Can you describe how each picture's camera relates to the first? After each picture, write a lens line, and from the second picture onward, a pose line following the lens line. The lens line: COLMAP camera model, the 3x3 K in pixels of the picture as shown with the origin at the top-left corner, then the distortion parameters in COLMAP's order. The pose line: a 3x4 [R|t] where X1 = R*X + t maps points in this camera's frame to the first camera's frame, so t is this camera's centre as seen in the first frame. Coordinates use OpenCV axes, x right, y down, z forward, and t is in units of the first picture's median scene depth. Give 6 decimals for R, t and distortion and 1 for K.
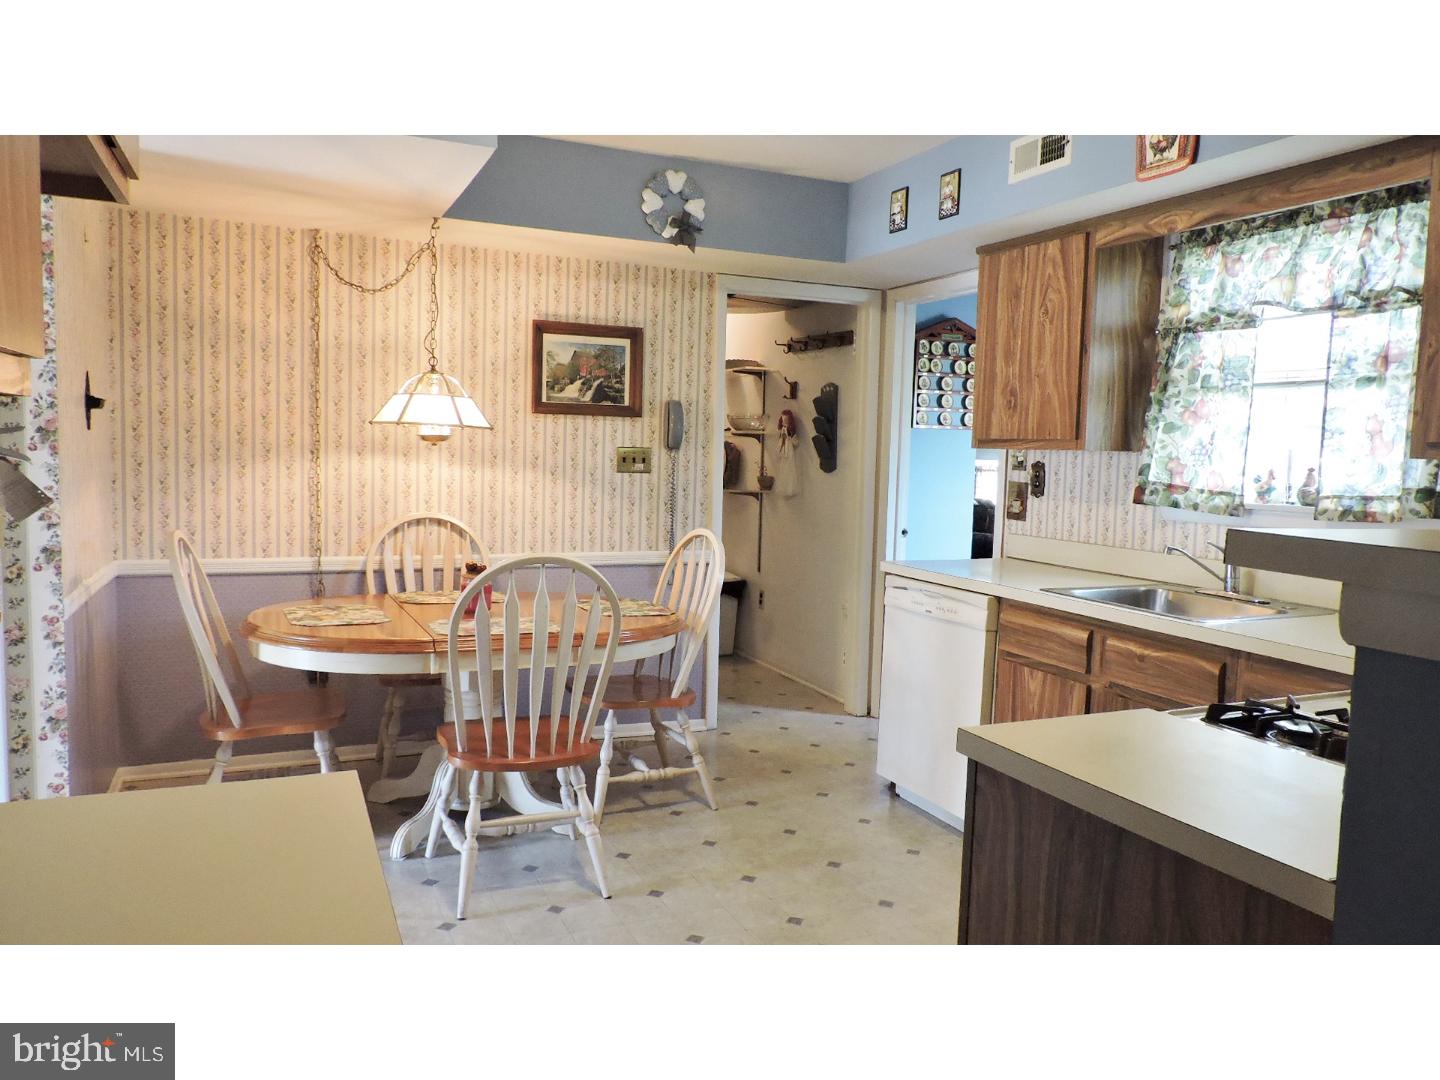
lens RADIAL K [[1054.6, 0, 720.0], [0, 1054.6, 540.0], [0, 0, 1]] dist [-0.003519, 0.001394]
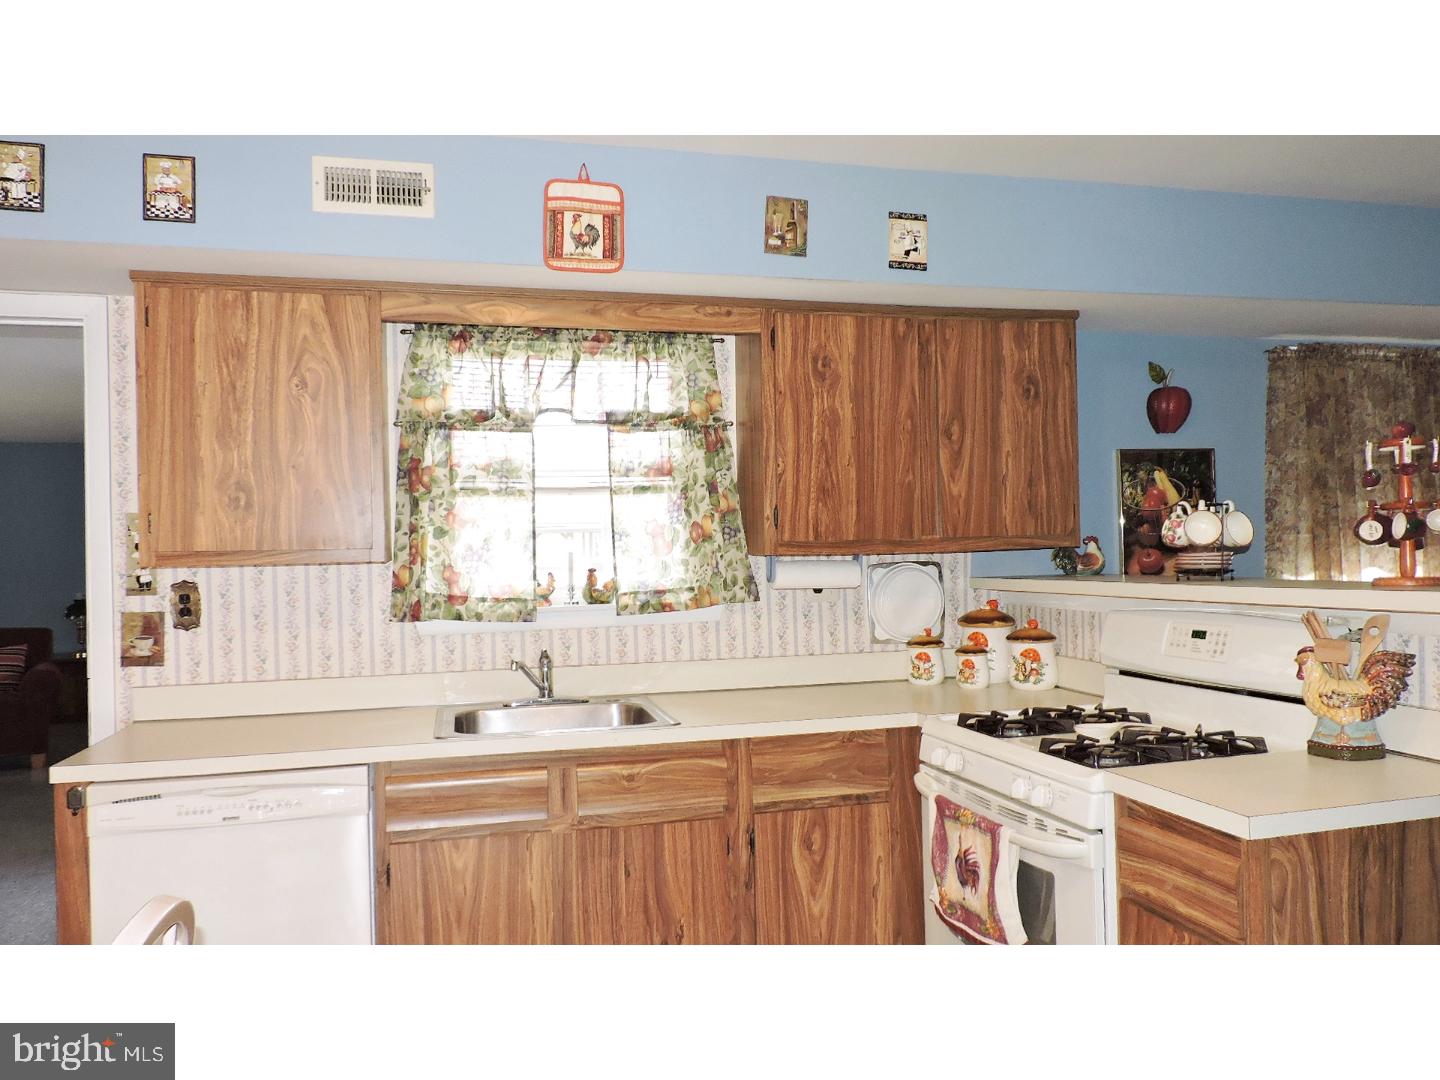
lens RADIAL K [[1054.6, 0, 720.0], [0, 1054.6, 540.0], [0, 0, 1]] dist [-0.003519, 0.001394]
pose [[0.153872, -0.021007, 0.987867, -0.431538], [0.109995, 0.993924, 0.004002, -0.078974], [-0.981949, 0.108044, 0.155248, 0.639856]]
